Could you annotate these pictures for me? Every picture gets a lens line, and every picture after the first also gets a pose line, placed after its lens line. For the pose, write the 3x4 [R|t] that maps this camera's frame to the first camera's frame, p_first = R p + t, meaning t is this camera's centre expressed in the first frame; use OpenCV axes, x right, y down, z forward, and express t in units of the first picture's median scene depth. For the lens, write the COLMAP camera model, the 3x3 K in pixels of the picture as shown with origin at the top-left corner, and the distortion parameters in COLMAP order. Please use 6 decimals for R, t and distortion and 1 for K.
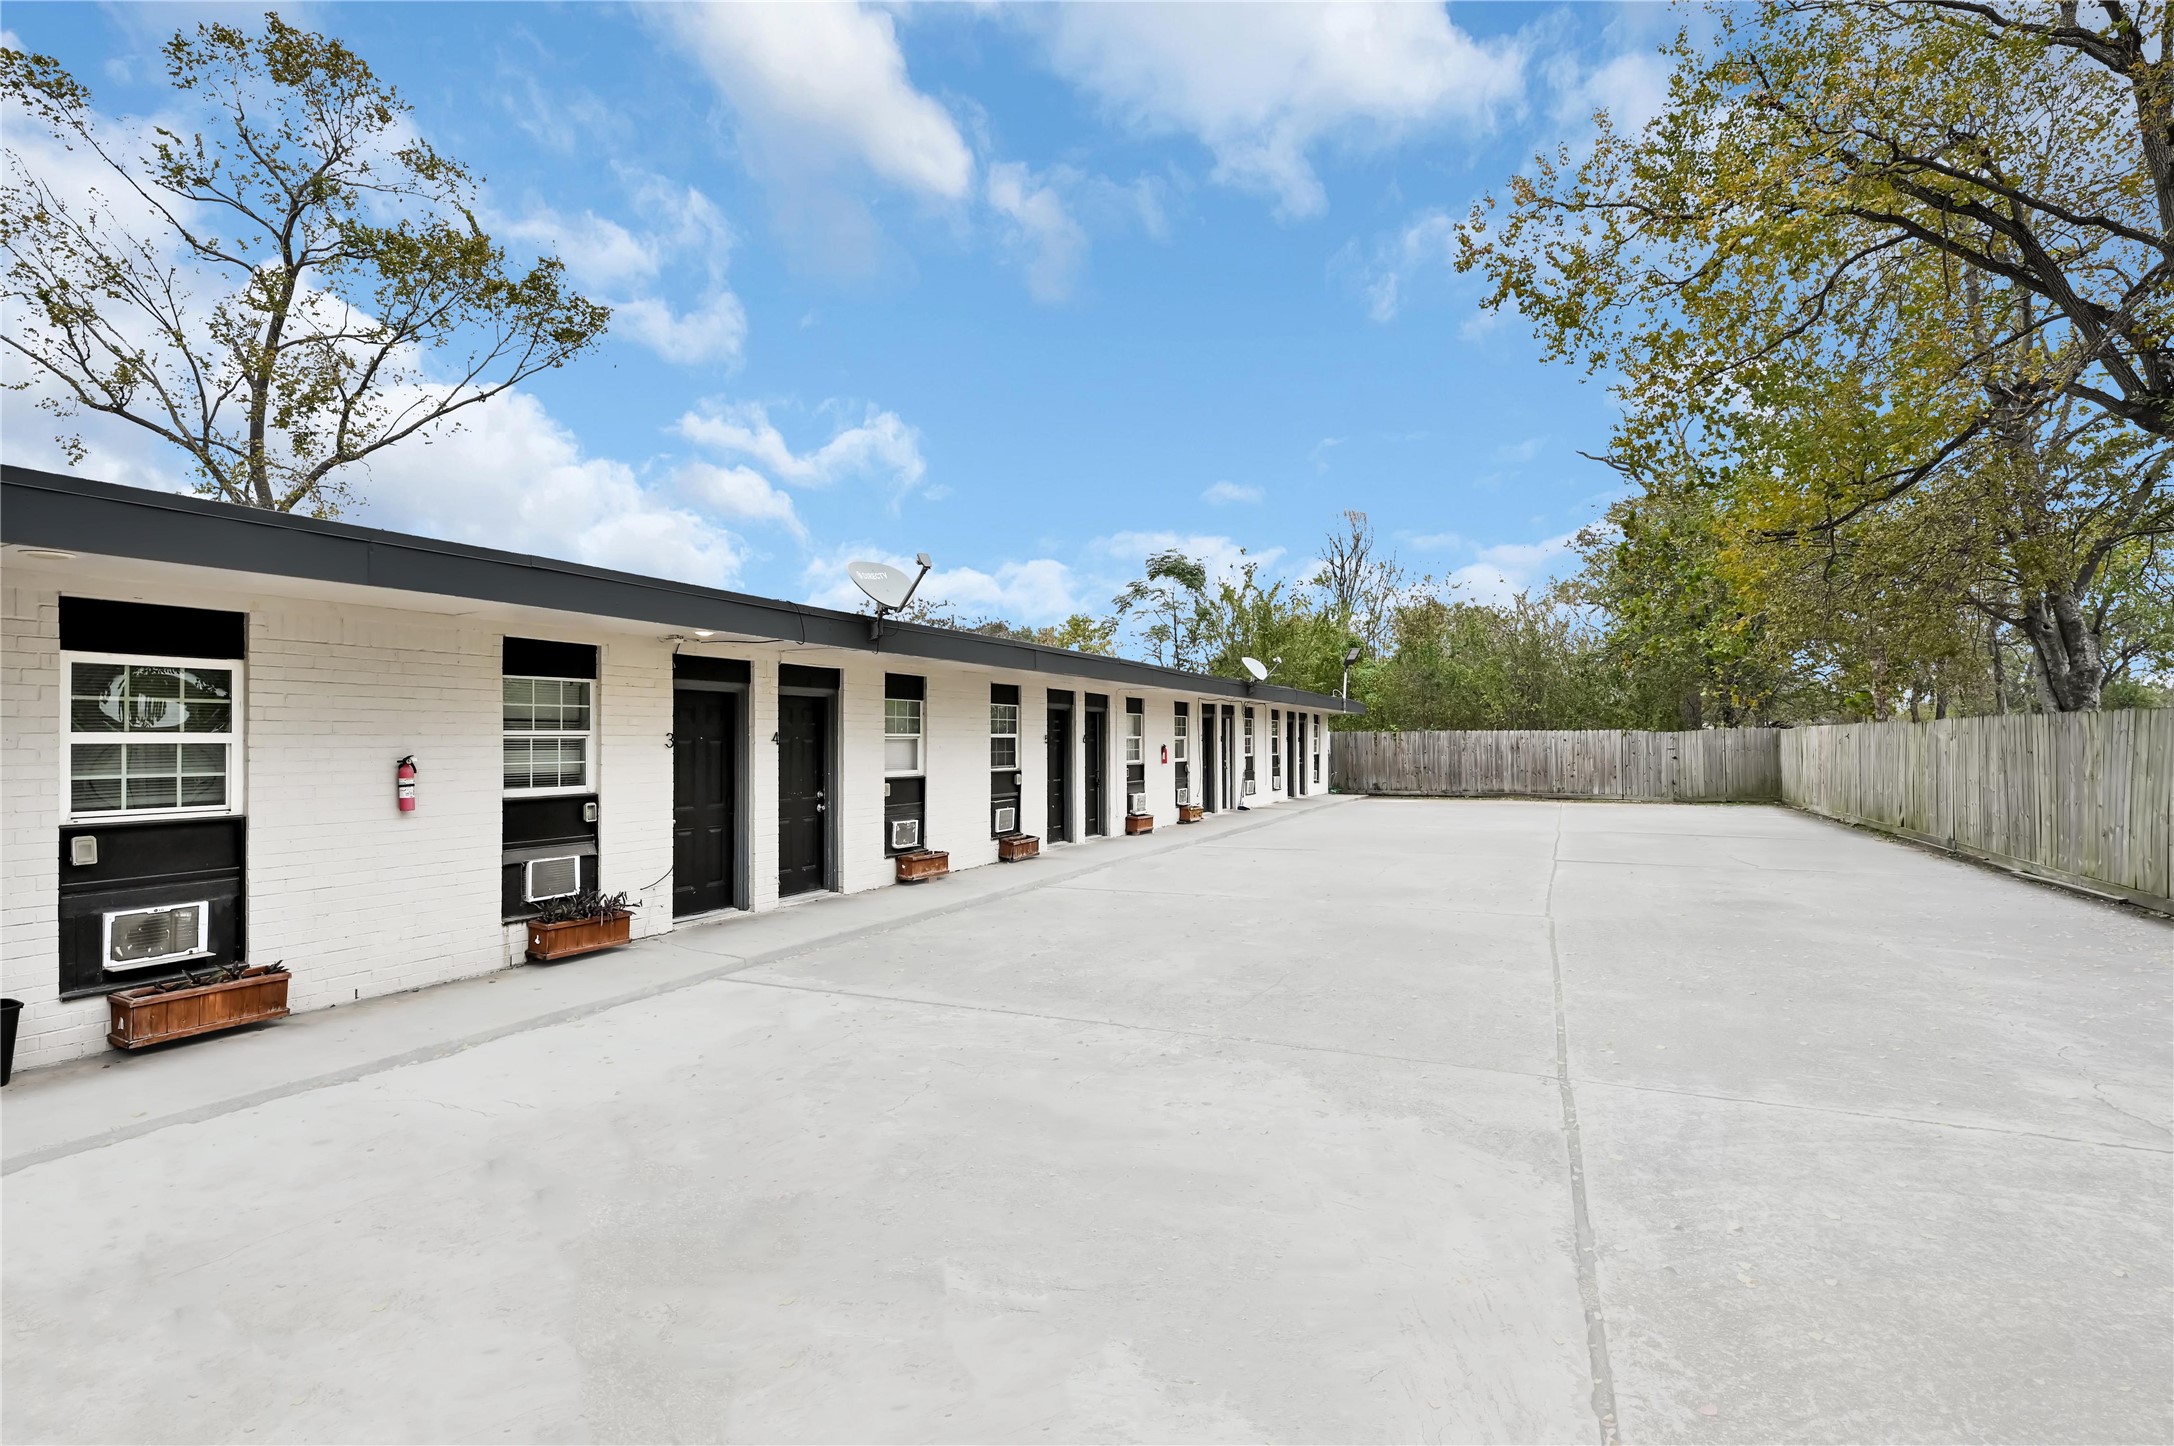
lens RADIAL K [[990.9, 0, 1085.6], [0, 990.9, 727.5], [0, 0, 1]] dist [-0.002632, 0.000584]
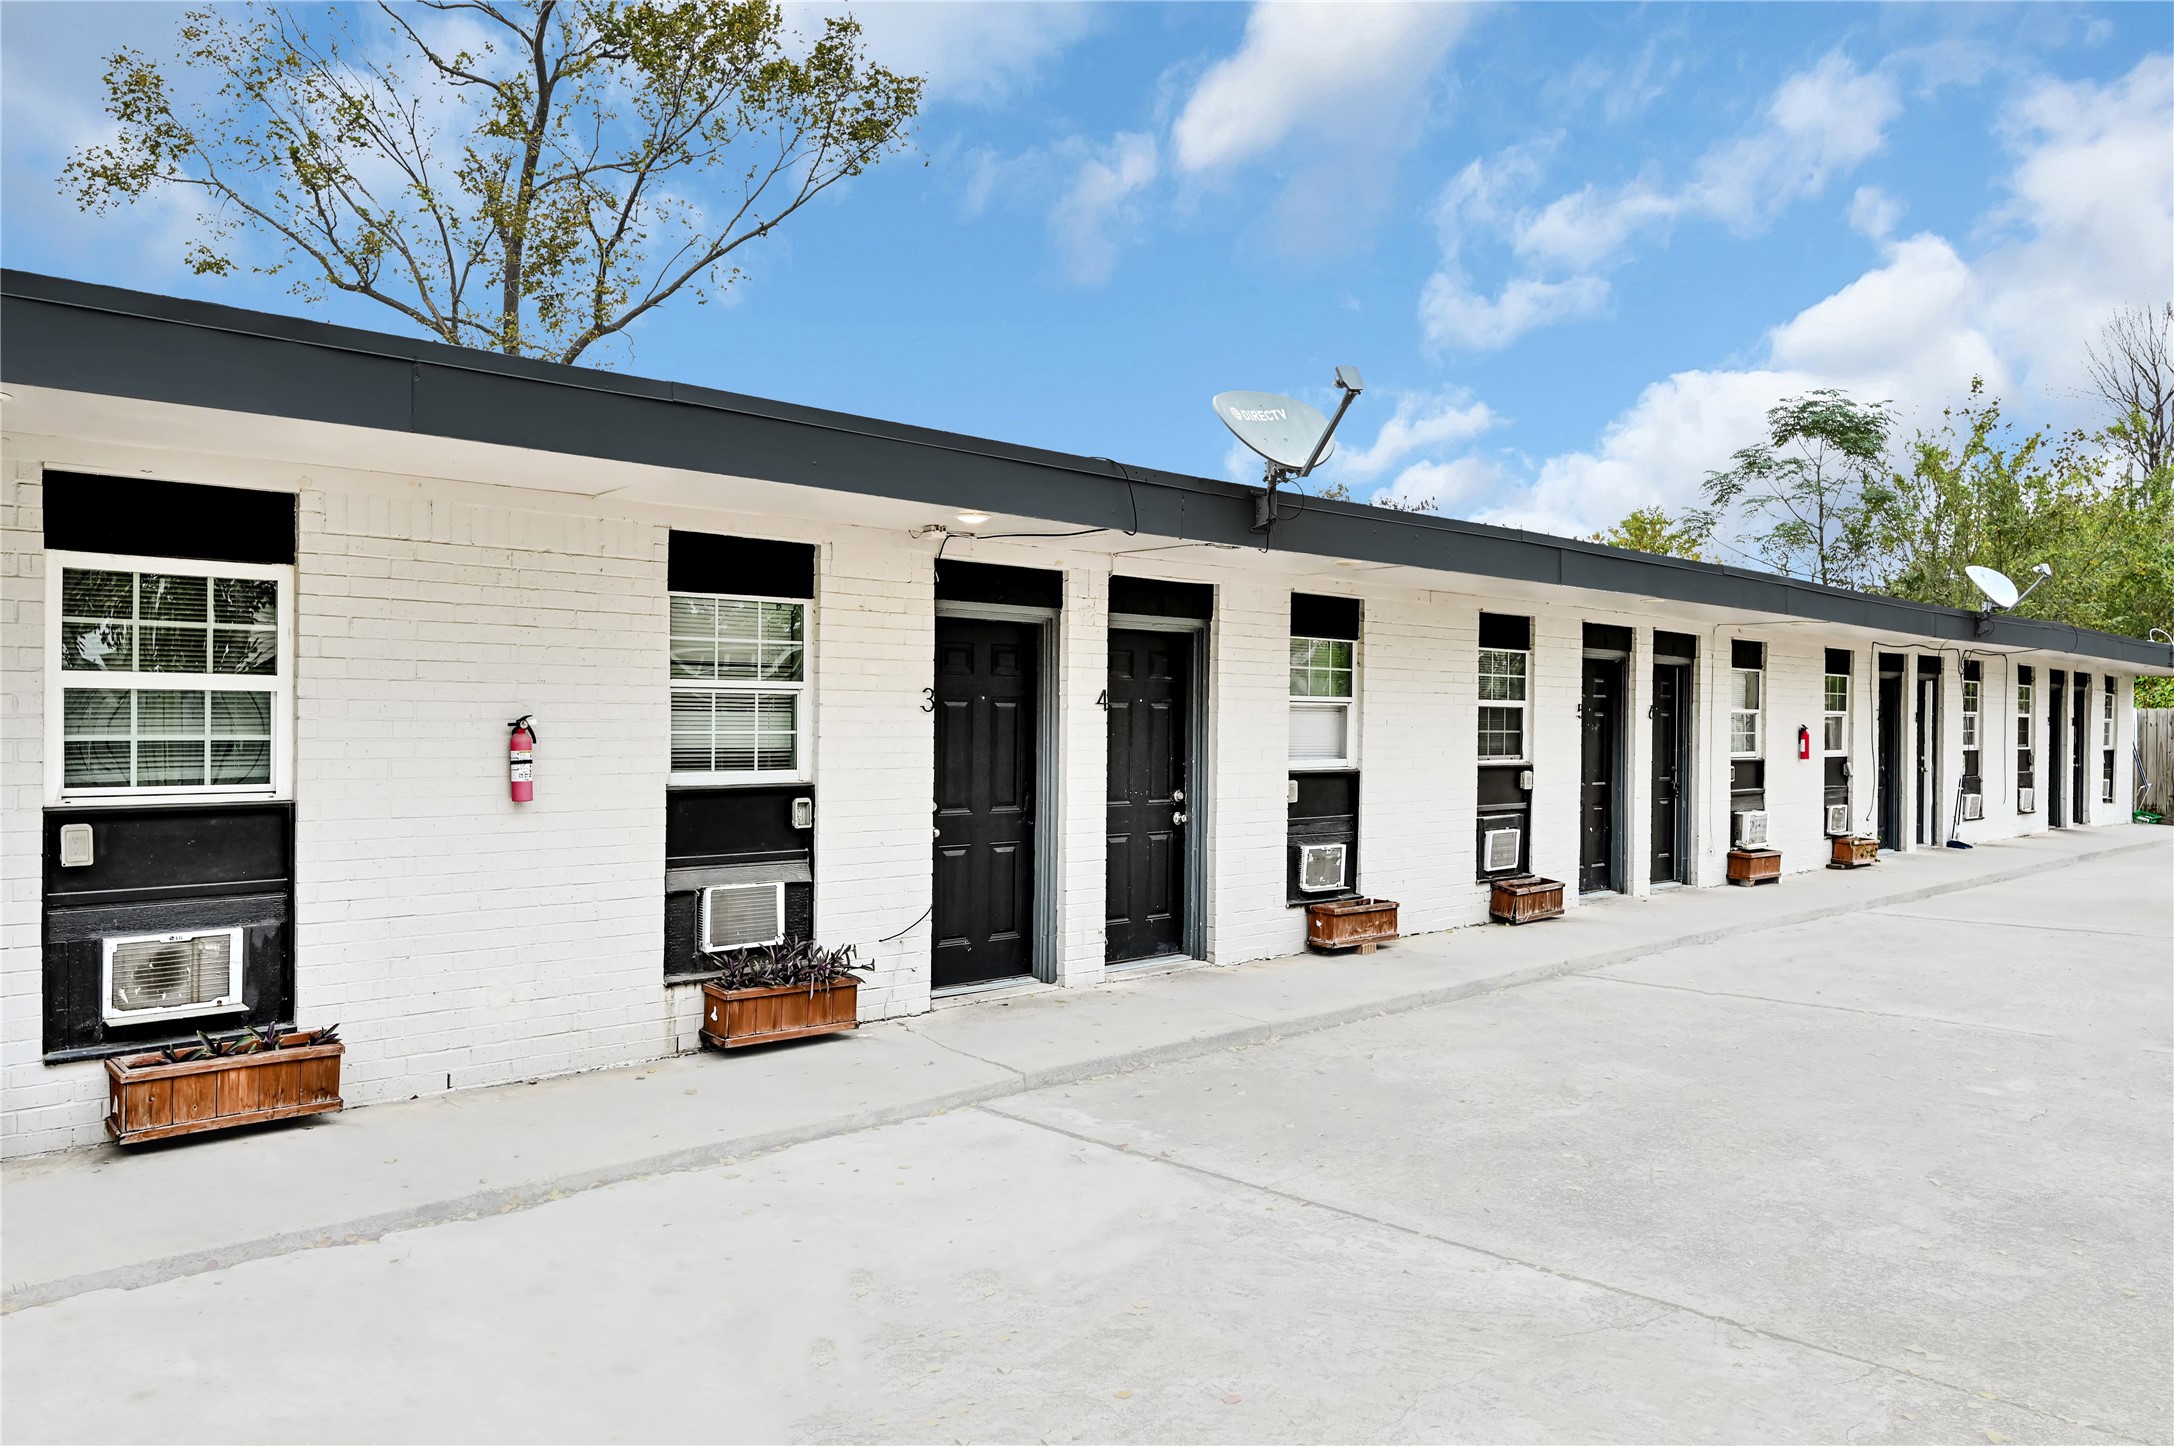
lens RADIAL K [[1473.1, 0, 1088.2], [0, 1473.1, 716.7], [0, 0, 1]] dist [-0.001012, 0.006029]
pose [[0.934102, 0.012425, -0.356791, -0.002641], [-0.008254, 0.999879, 0.013212, 0.009876], [0.356911, -0.009396, 0.934091, 0.173343]]
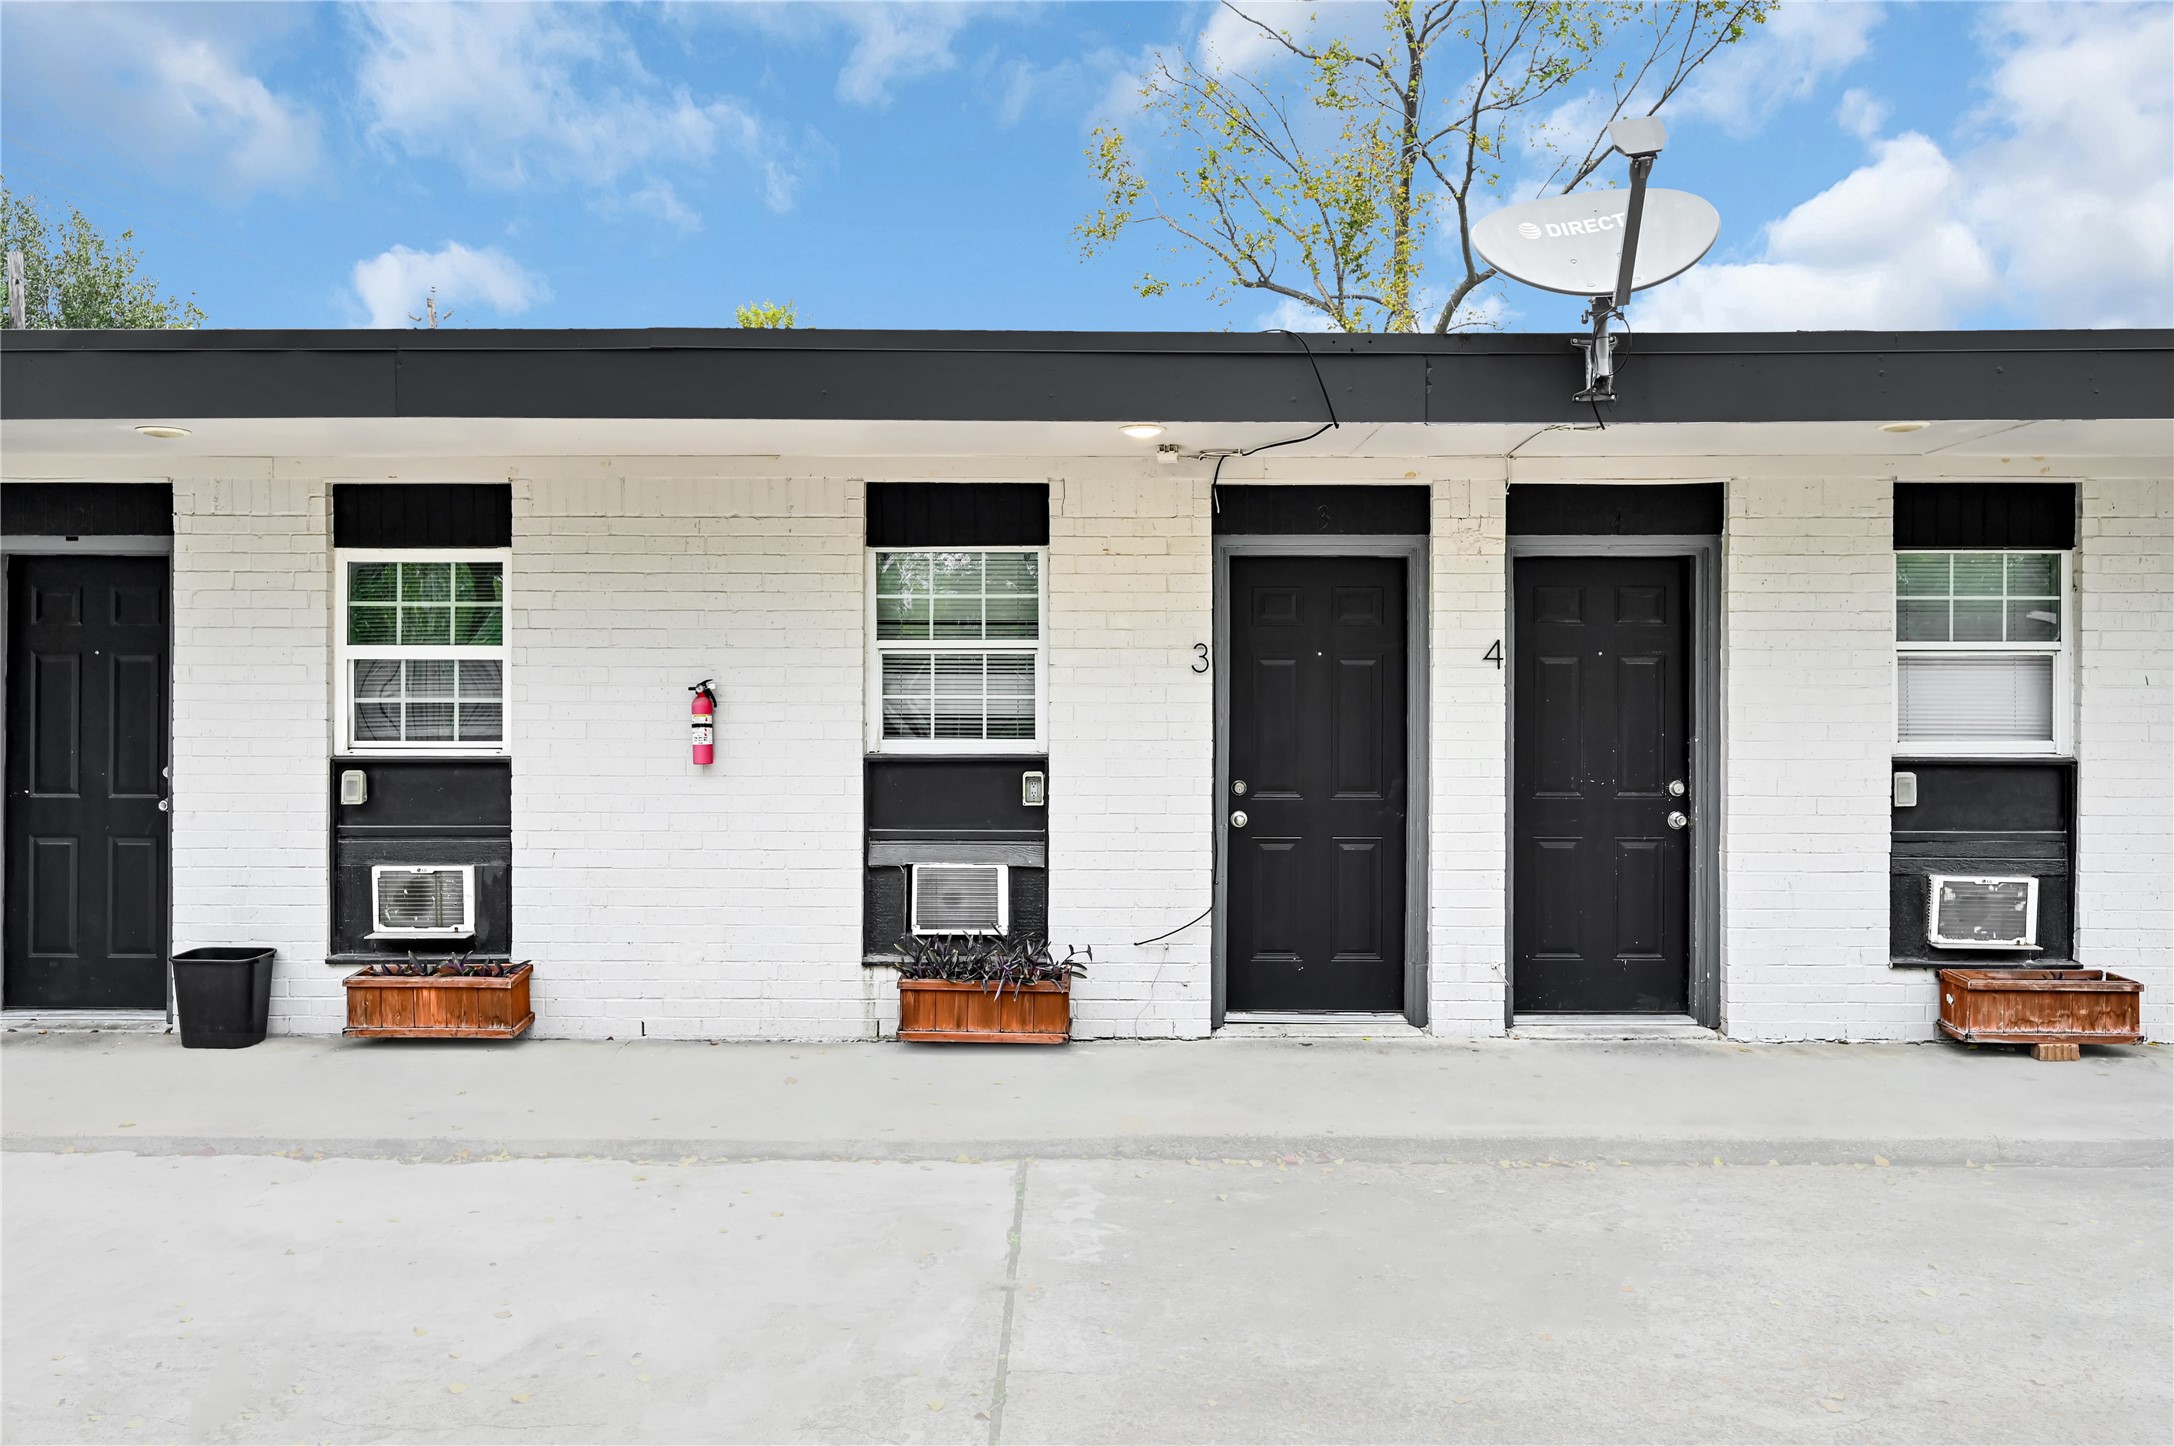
lens RADIAL K [[1473.1, 0, 1100.1], [0, 1473.1, 680.9], [0, 0, 1]] dist [-0.001012, 0.006029]
pose [[0.435747, 0.006847, -0.900043, 0.215657], [0.008558, 0.999894, 0.011750, 0.014479], [0.900029, -0.012823, 0.435642, 0.586262]]
